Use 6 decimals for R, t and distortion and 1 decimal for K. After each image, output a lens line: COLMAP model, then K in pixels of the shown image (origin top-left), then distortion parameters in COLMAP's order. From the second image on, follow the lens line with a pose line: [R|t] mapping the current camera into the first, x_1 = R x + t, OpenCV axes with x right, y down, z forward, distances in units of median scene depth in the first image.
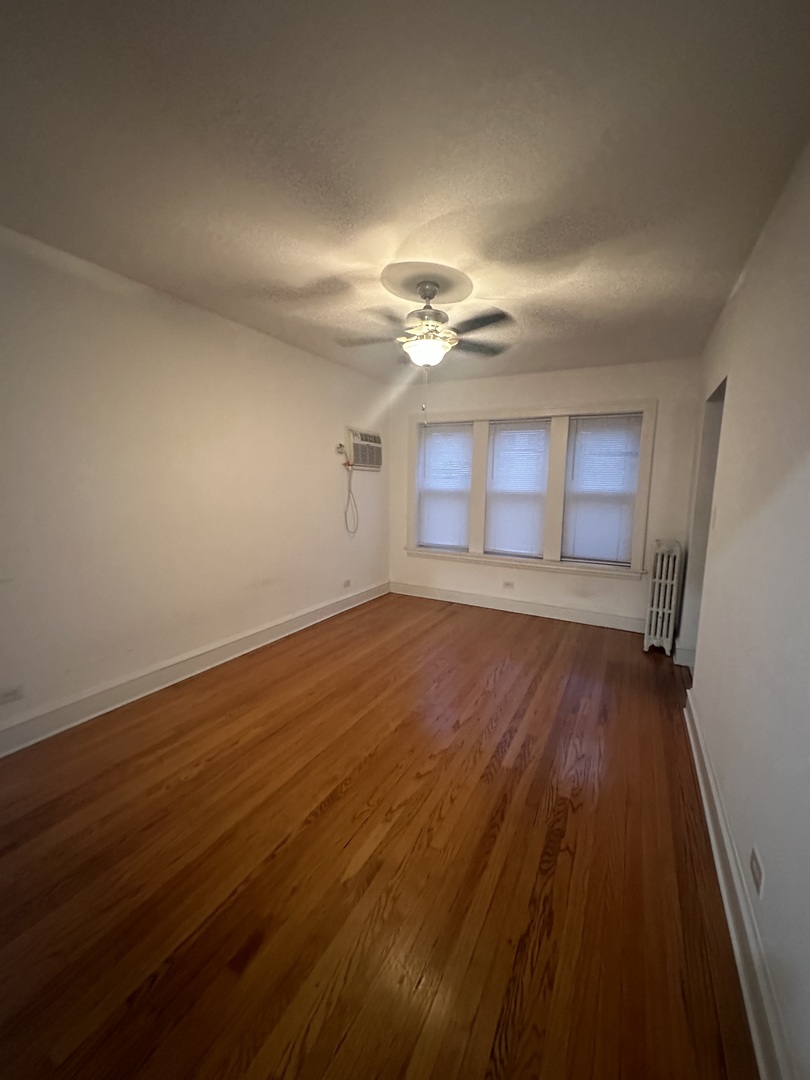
lens RADIAL K [[427.0, 0, 405.0], [0, 427.0, 540.0], [0, 0, 1]] dist [-0.000786, 0.000059]
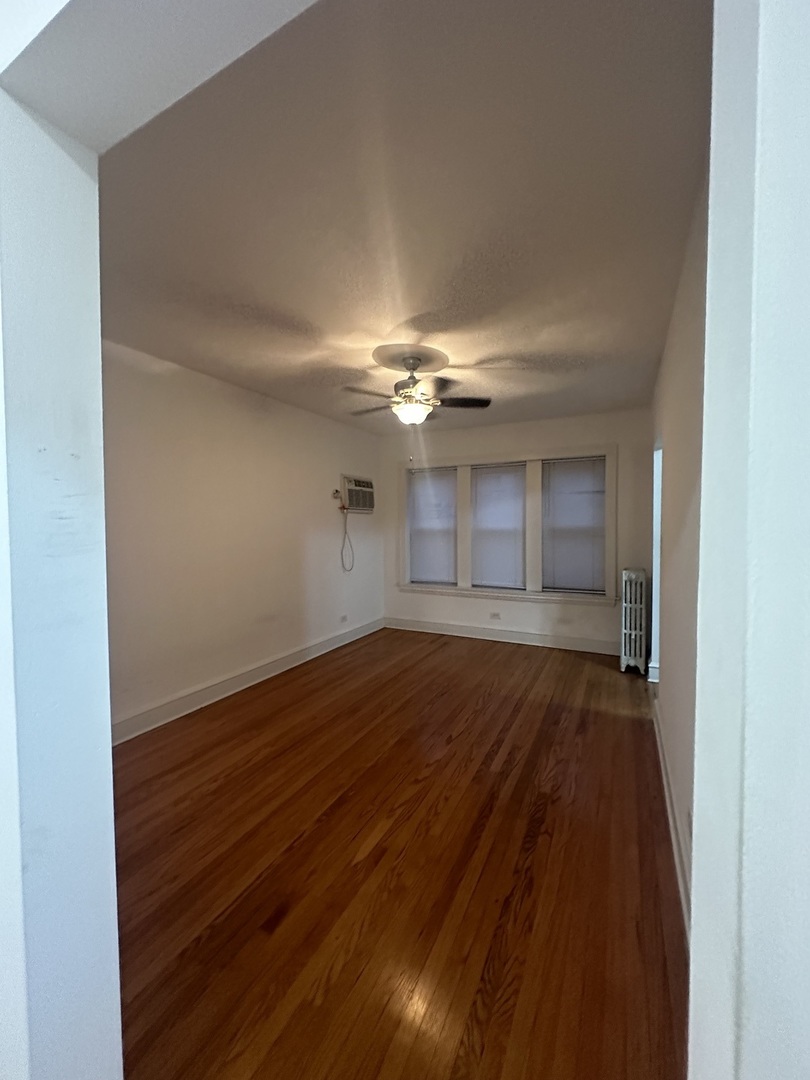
lens RADIAL K [[434.1, 0, 405.0], [0, 434.1, 540.0], [0, 0, 1]] dist [-0.000082, 0.000433]
pose [[0.999371, -0.026640, 0.023419, -0.006895], [0.028776, 0.994949, -0.096171, 0.028008], [-0.020738, 0.096784, 0.995089, -0.175403]]
